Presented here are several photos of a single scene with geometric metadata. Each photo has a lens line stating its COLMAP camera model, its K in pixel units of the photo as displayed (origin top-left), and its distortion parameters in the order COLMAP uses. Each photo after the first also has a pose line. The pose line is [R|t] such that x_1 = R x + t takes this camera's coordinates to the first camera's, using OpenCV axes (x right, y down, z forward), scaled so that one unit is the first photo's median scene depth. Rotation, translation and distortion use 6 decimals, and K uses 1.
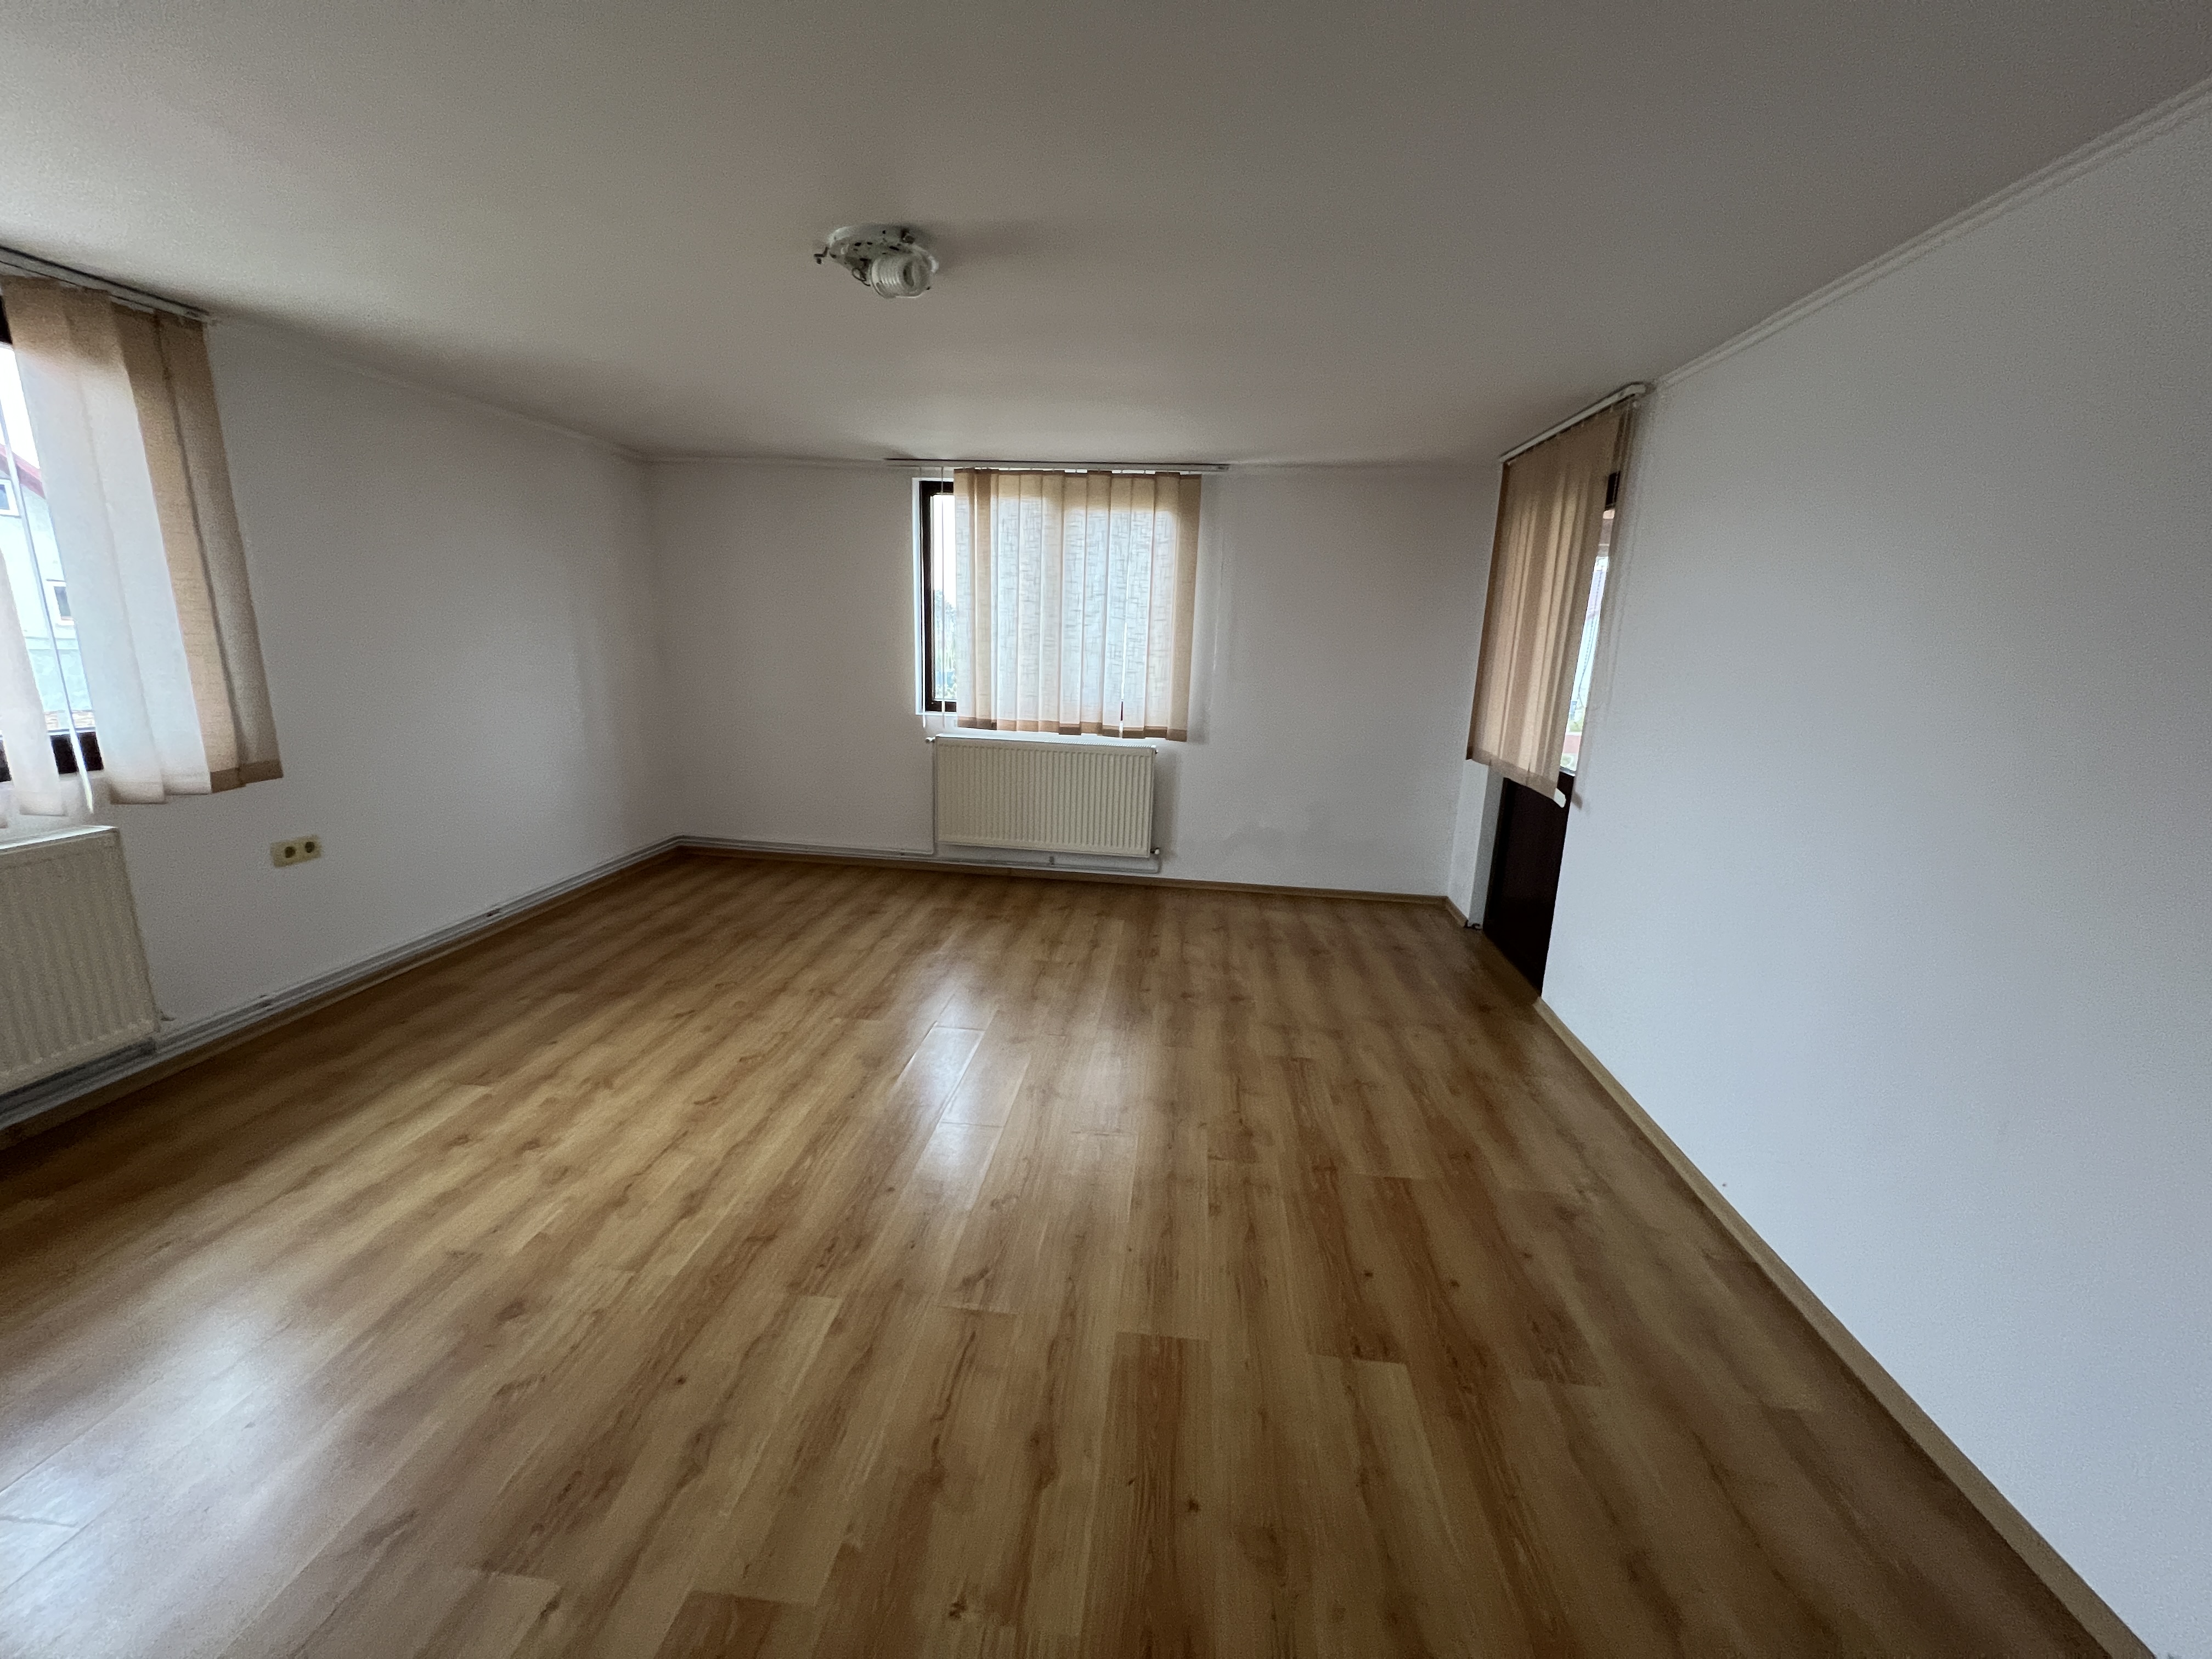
lens RADIAL K [[878.7, 0, 1100.7], [0, 878.7, 825.6], [0, 0, 1]] dist [0.003815, 0.000181]
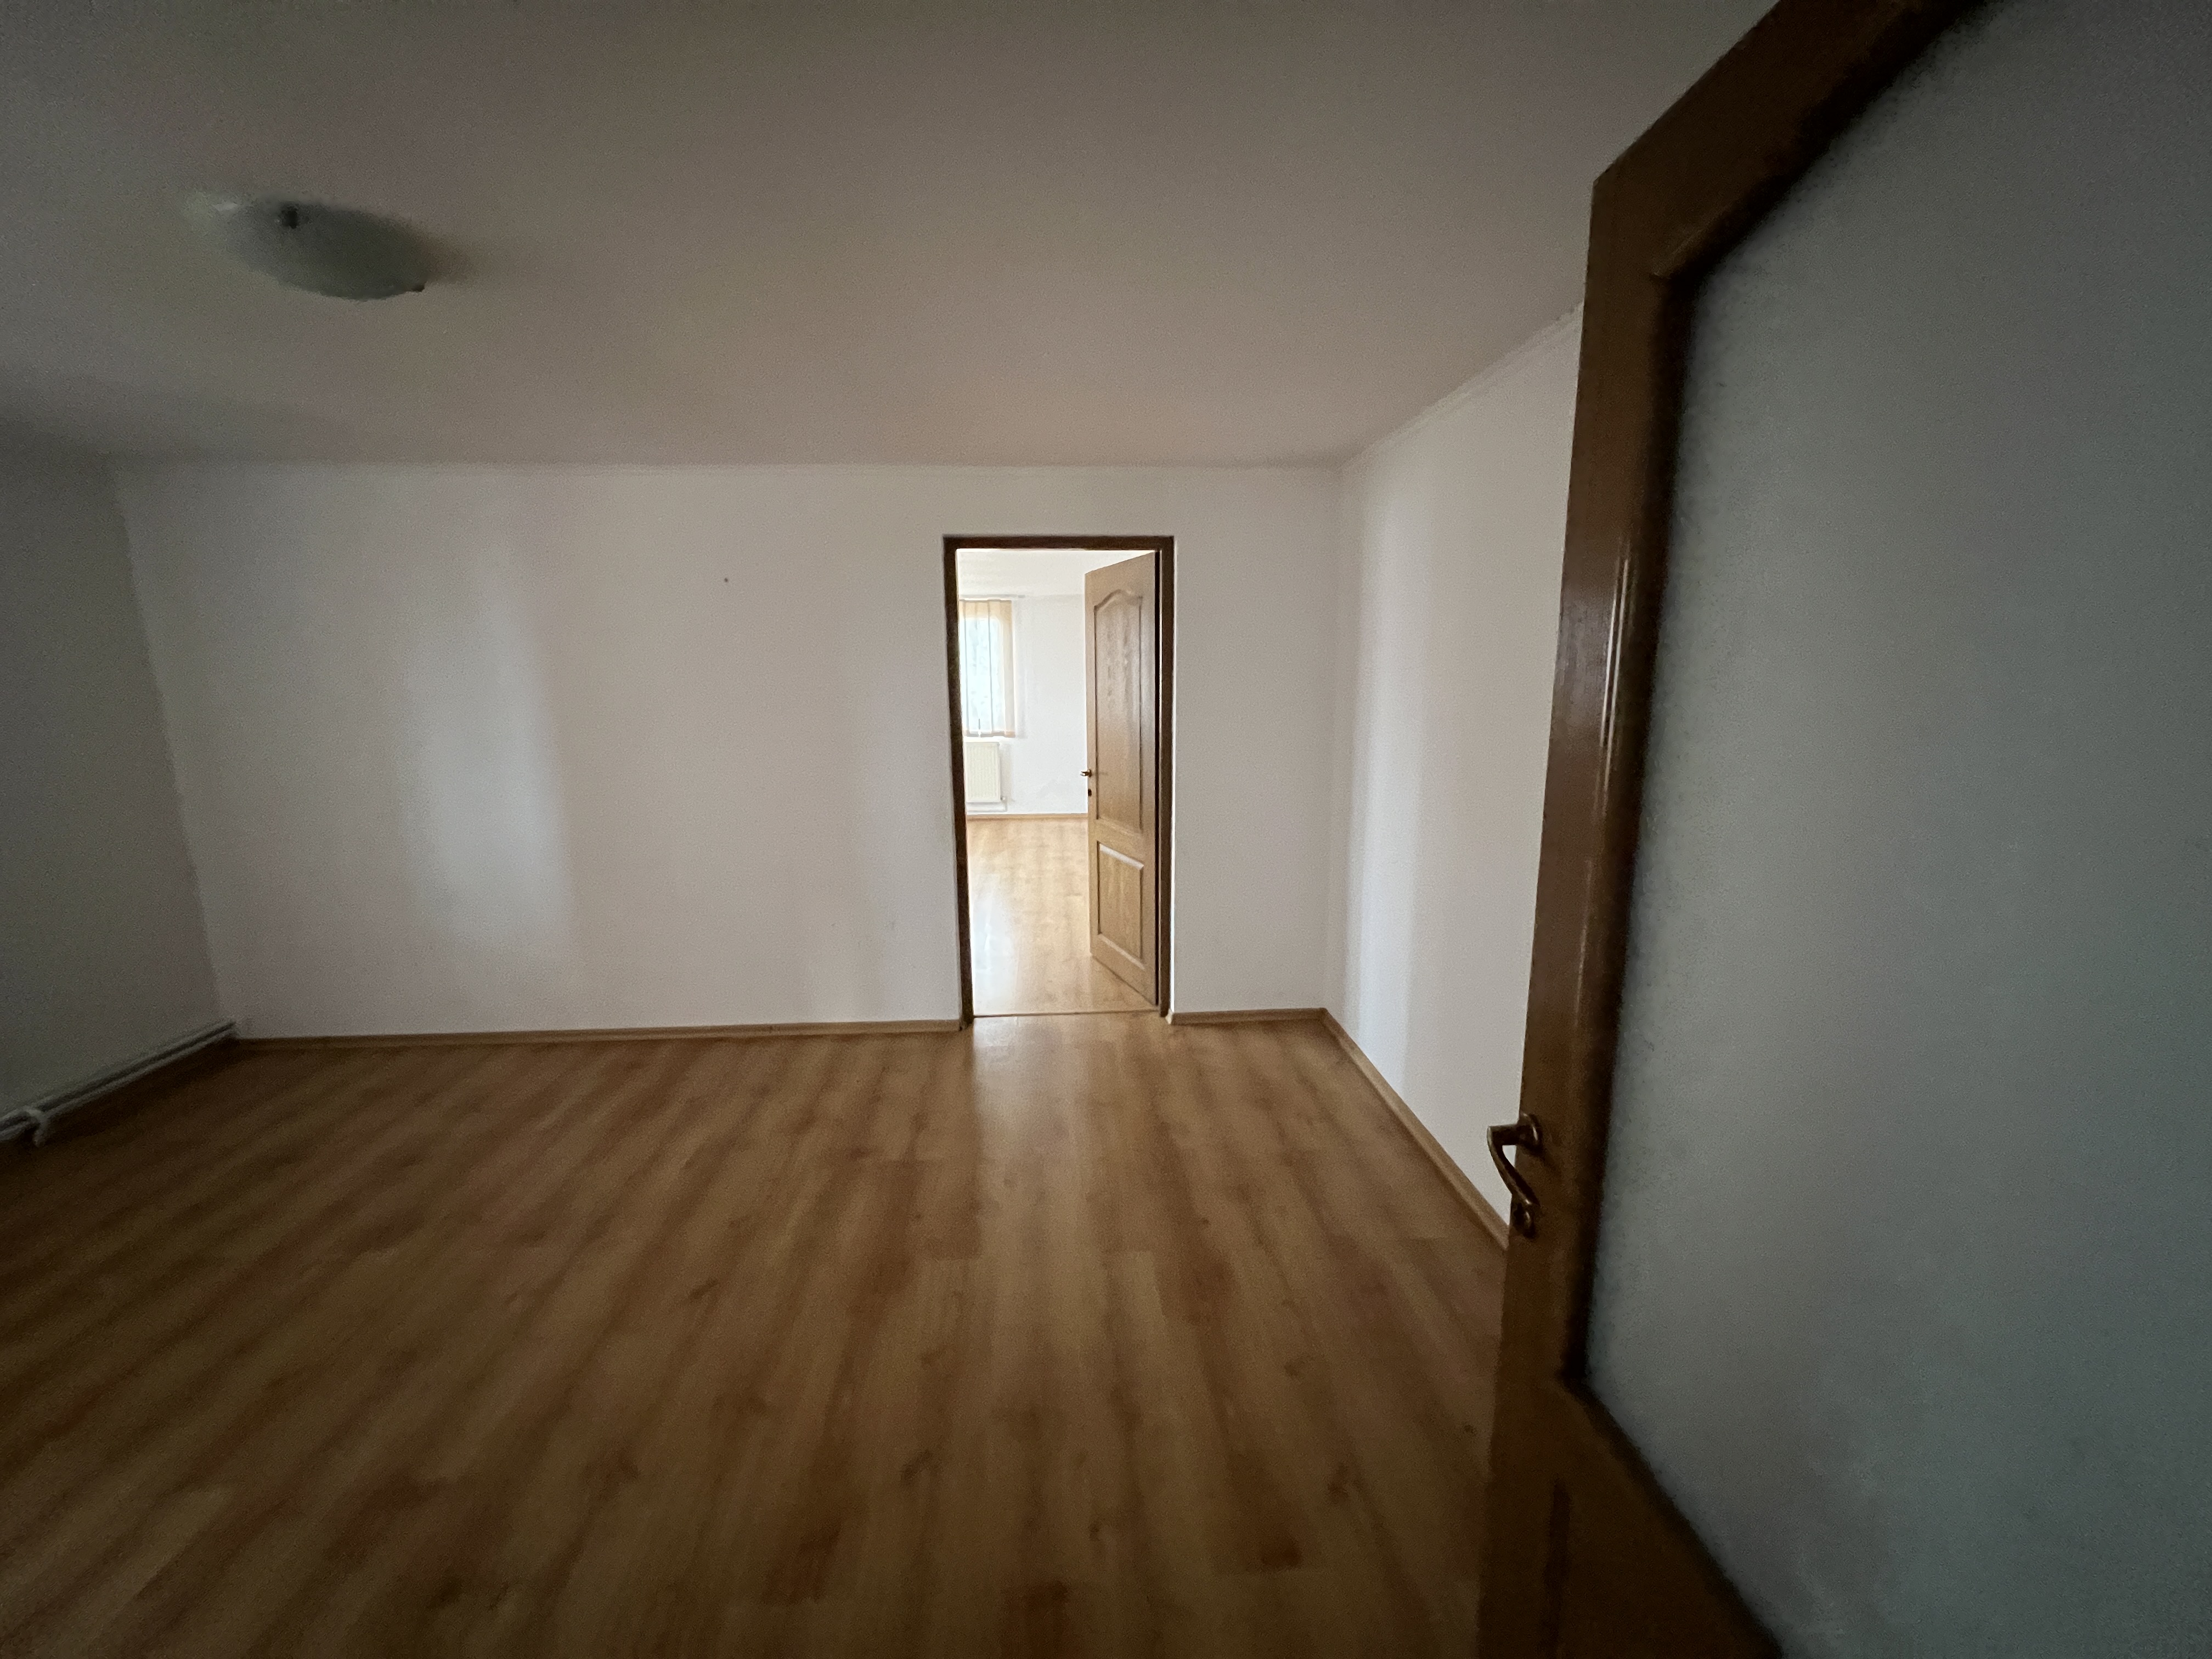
lens RADIAL K [[878.7, 0, 1106.8], [0, 878.7, 835.4], [0, 0, 1]] dist [0.003815, 0.000181]
pose [[0.984620, -0.068060, 0.160907, -0.025835], [0.074692, 0.996574, -0.035527, 0.193574], [-0.157938, 0.046999, 0.986330, -0.874233]]
